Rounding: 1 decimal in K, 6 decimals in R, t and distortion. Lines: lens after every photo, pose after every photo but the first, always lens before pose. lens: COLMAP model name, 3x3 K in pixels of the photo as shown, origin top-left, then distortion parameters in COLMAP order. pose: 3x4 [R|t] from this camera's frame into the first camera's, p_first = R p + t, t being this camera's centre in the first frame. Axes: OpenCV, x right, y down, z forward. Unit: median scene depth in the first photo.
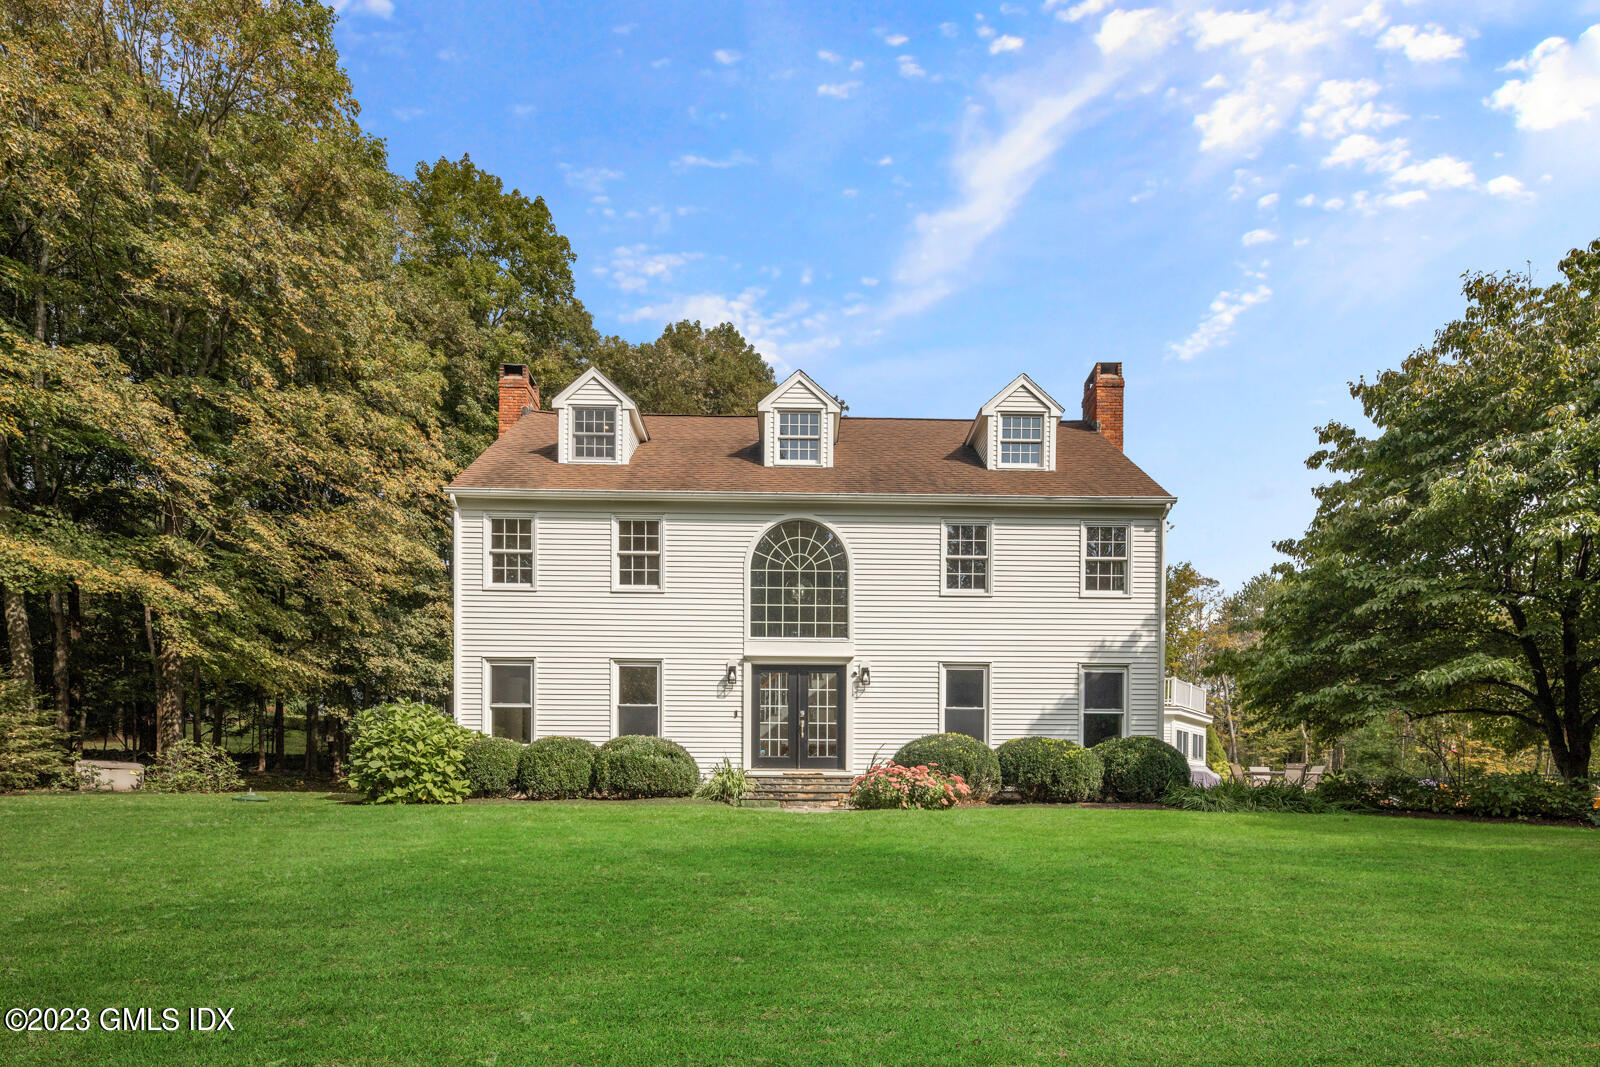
lens RADIAL K [[786.8, 0, 800.0], [0, 786.8, 533.5], [0, 0, 1]] dist [0.056486, 0.000211]
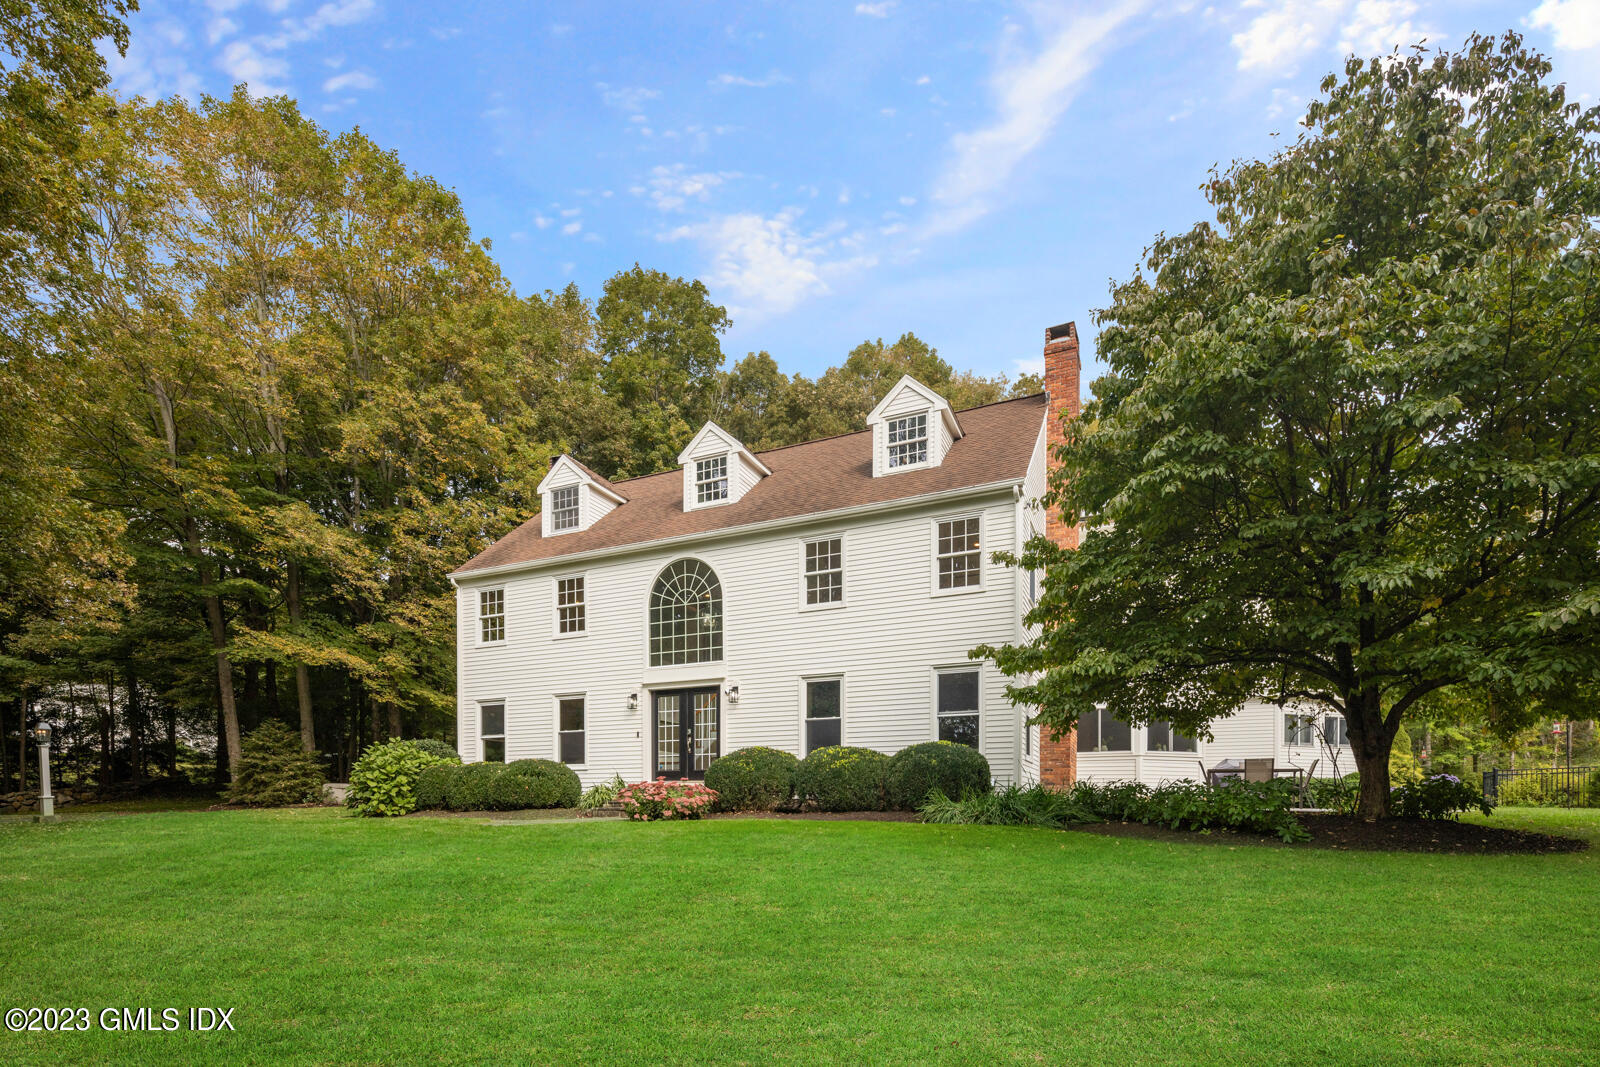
lens RADIAL K [[783.3, 0, 800.0], [0, 783.3, 533.5], [0, 0, 1]] dist [-0.001057, 0.000030]
pose [[0.921998, -0.151985, -0.356119, 0.565185], [0.150441, 0.988094, -0.032206, 0.007535], [0.356774, -0.023881, 0.933886, 0.009273]]
